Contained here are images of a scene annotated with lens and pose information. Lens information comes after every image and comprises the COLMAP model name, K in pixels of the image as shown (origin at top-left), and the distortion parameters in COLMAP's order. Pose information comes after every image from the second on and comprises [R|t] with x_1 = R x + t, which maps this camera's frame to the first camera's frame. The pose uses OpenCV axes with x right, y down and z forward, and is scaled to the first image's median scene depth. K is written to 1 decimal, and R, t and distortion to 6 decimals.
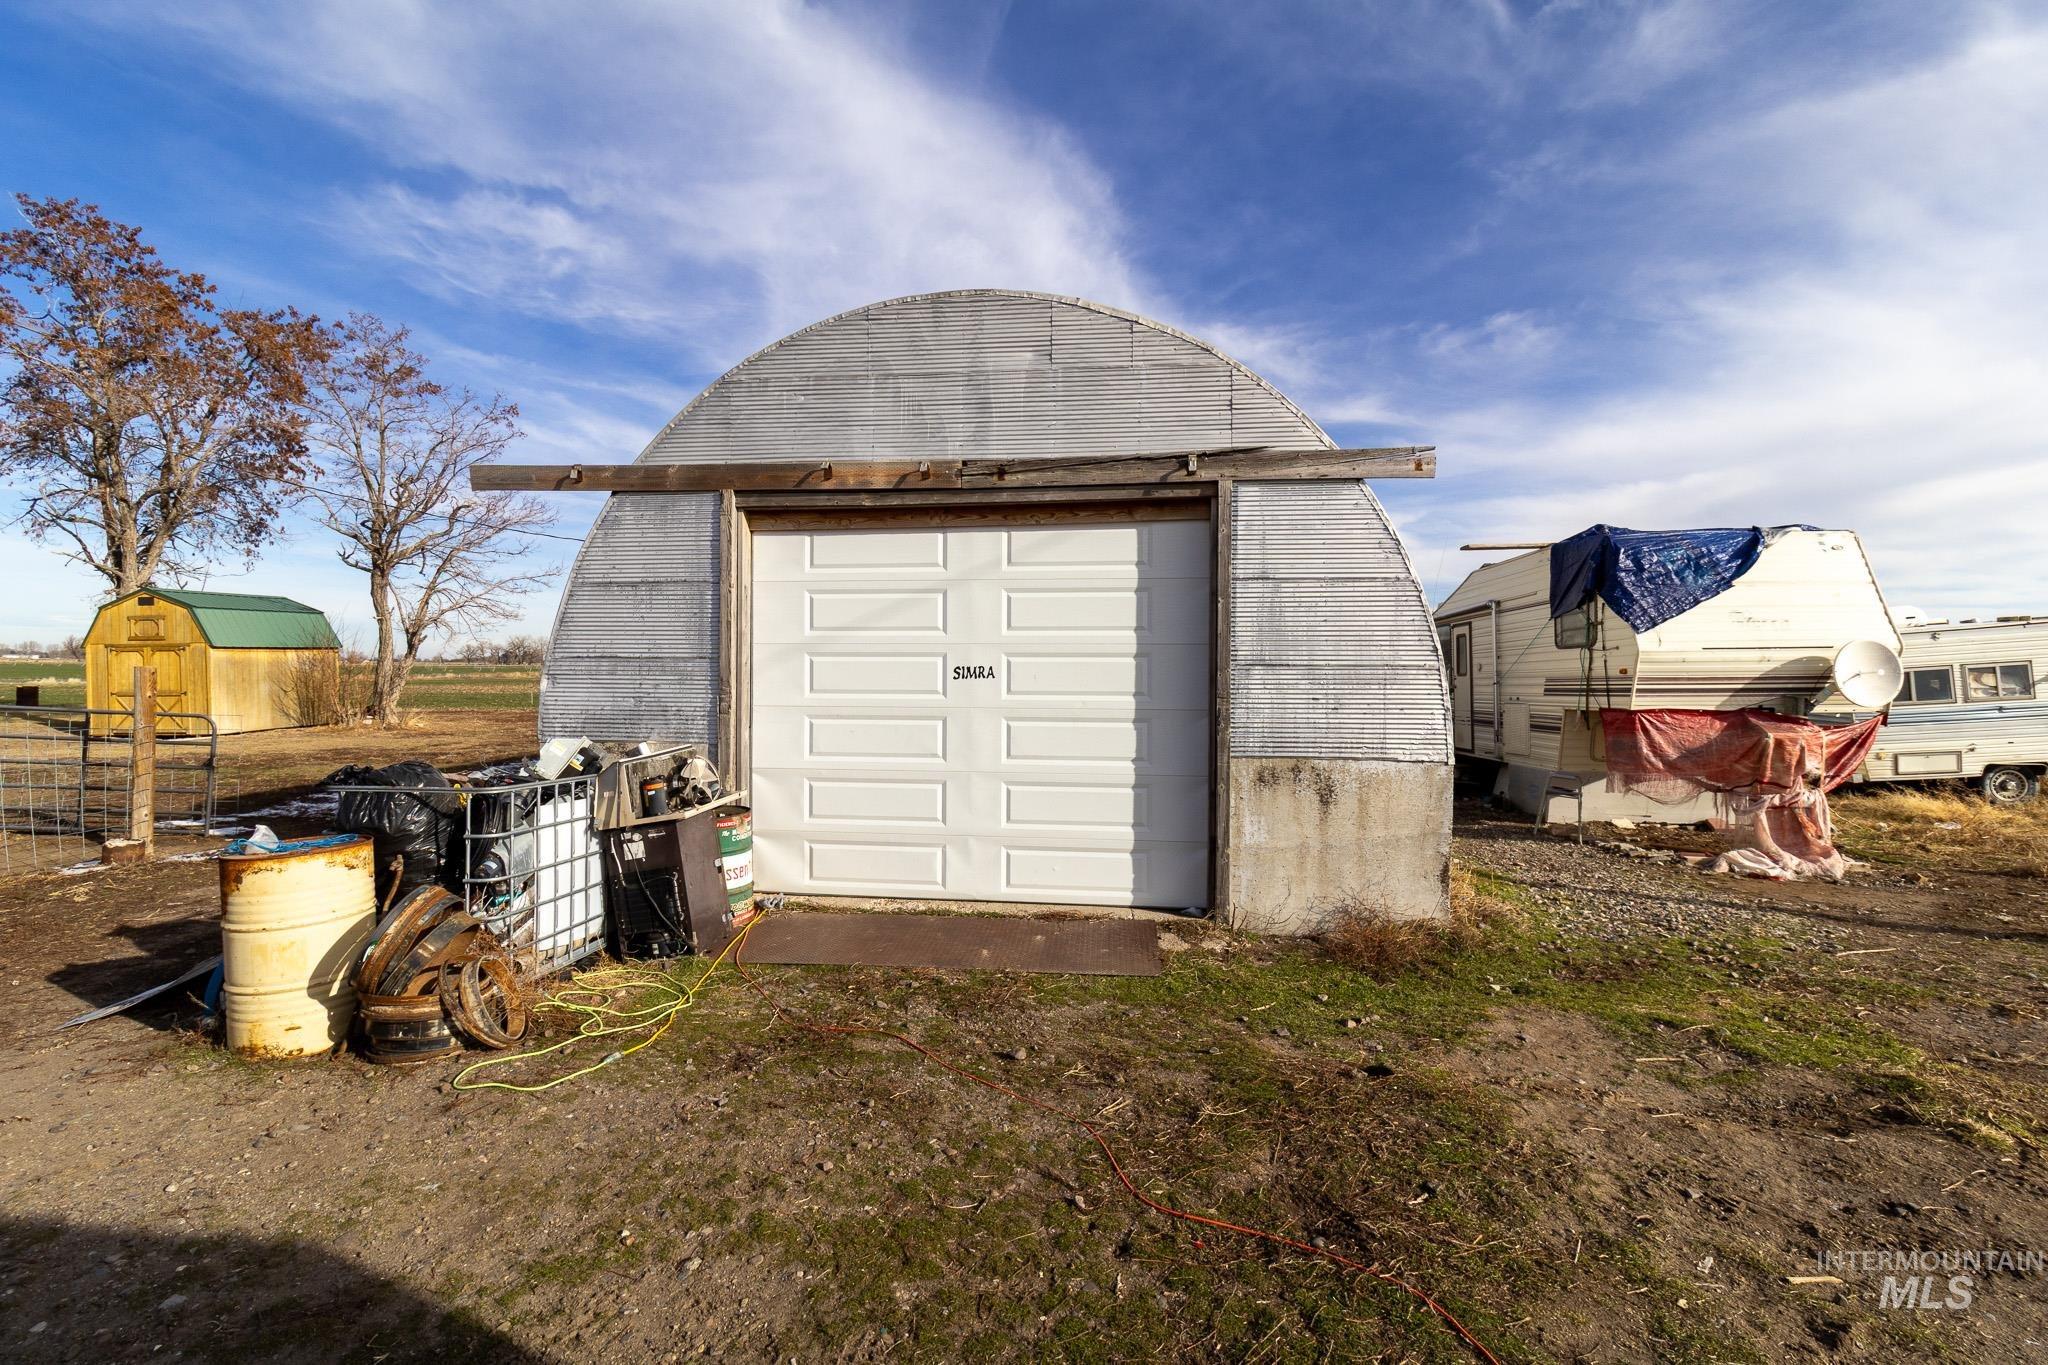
lens RADIAL K [[963.6, 0, 1022.9], [0, 963.6, 684.5], [0, 0, 1]] dist [0.018362, -0.000056]
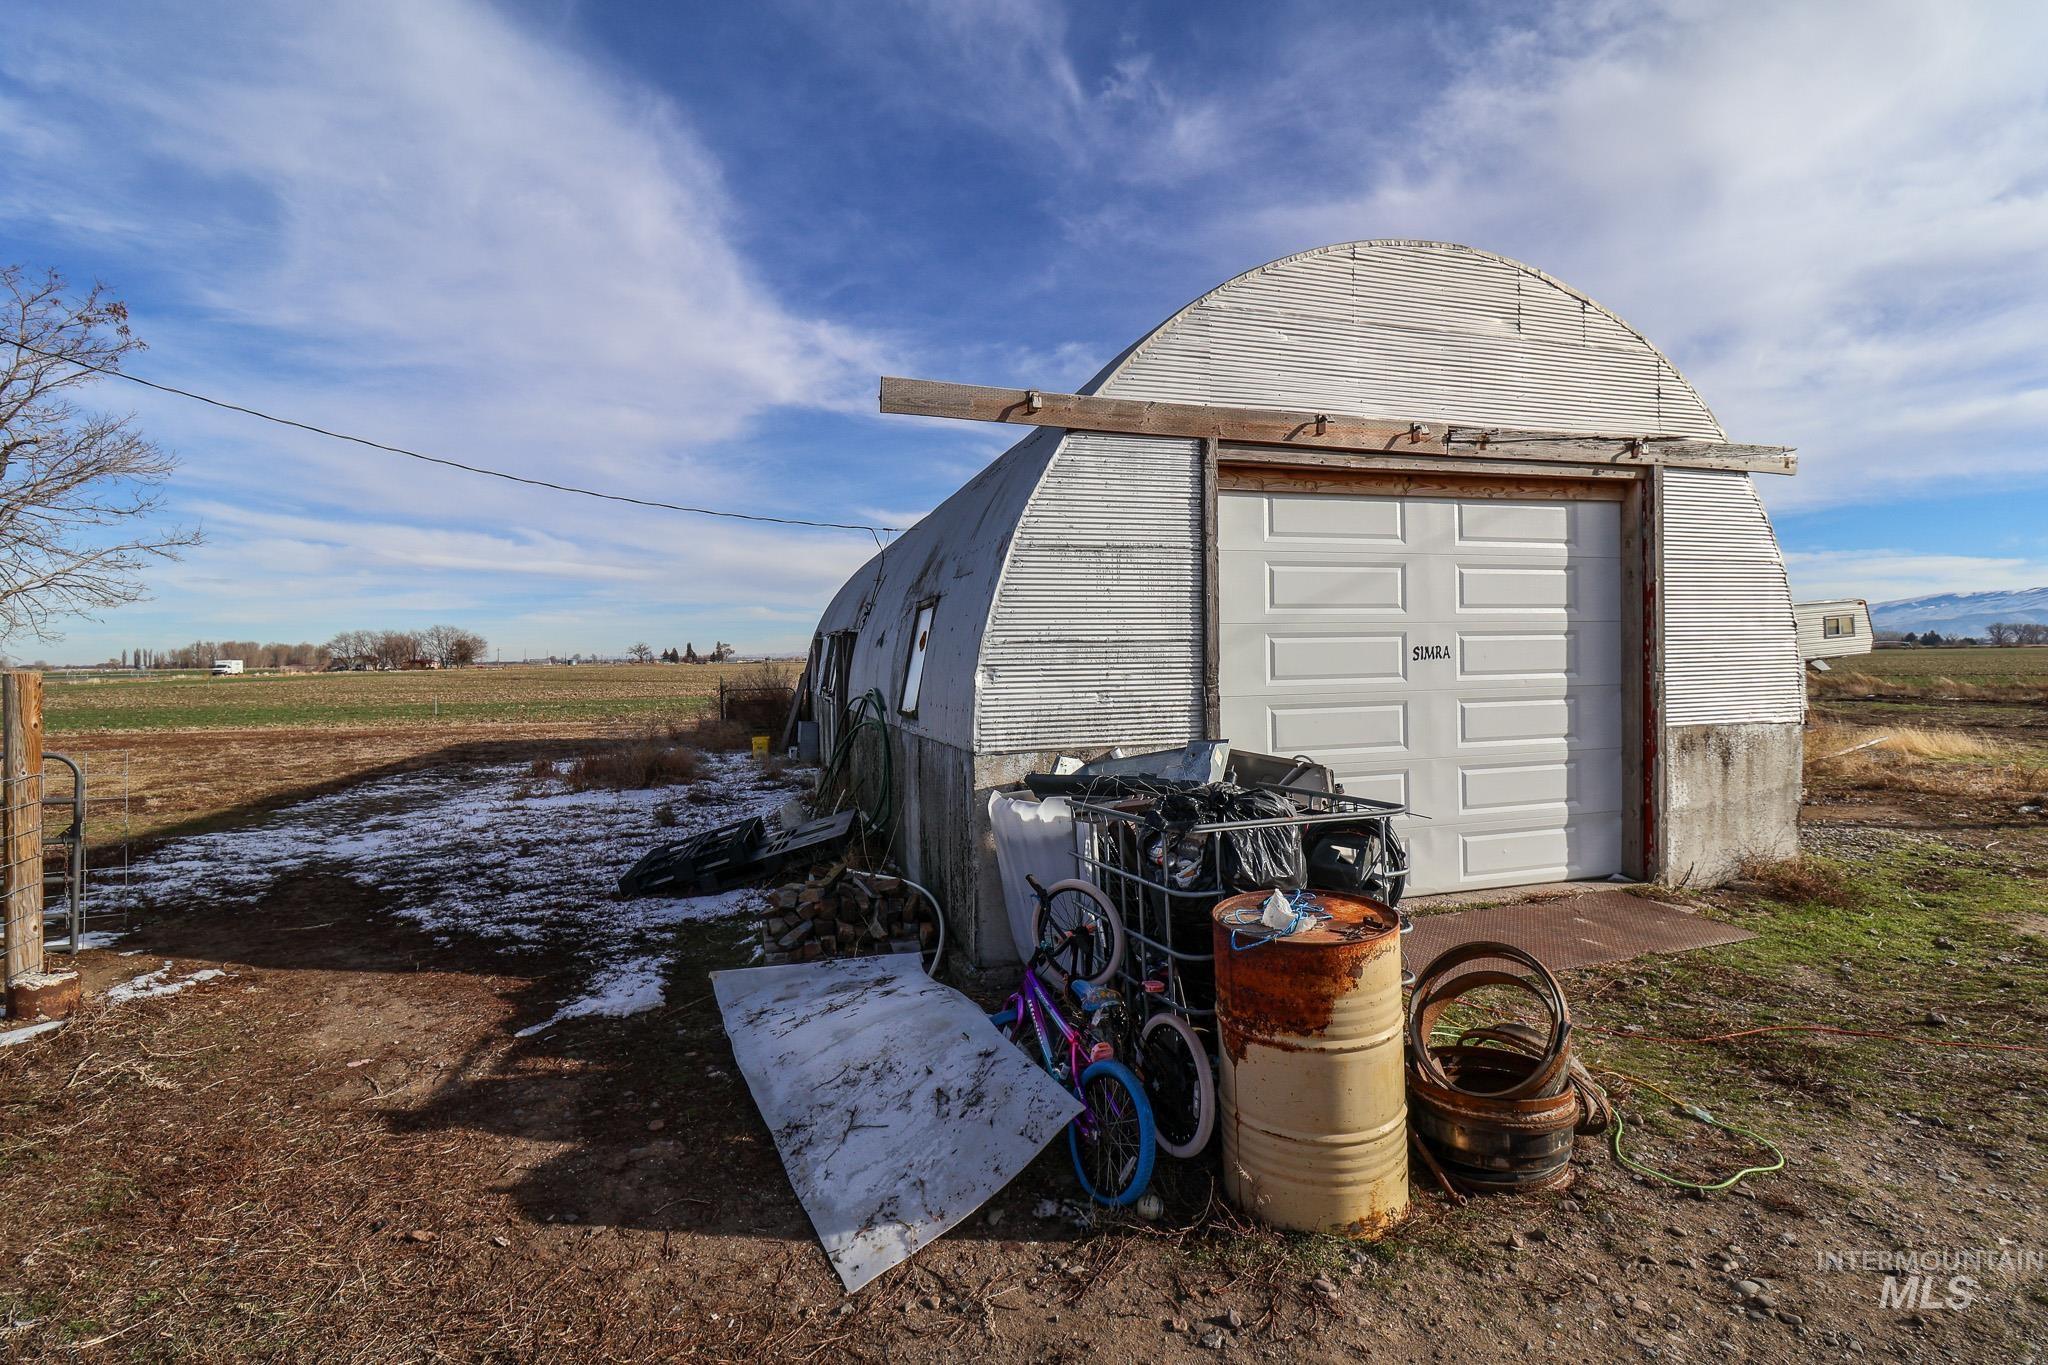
lens RADIAL K [[927.1, 0, 1024.6], [0, 927.1, 675.1], [0, 0, 1]] dist [-0.013635, -0.001772]
pose [[0.914362, -0.028057, 0.403924, -0.762332], [0.025098, 0.999605, 0.012619, -0.011531], [-0.404119, -0.001400, 0.914705, 0.330065]]
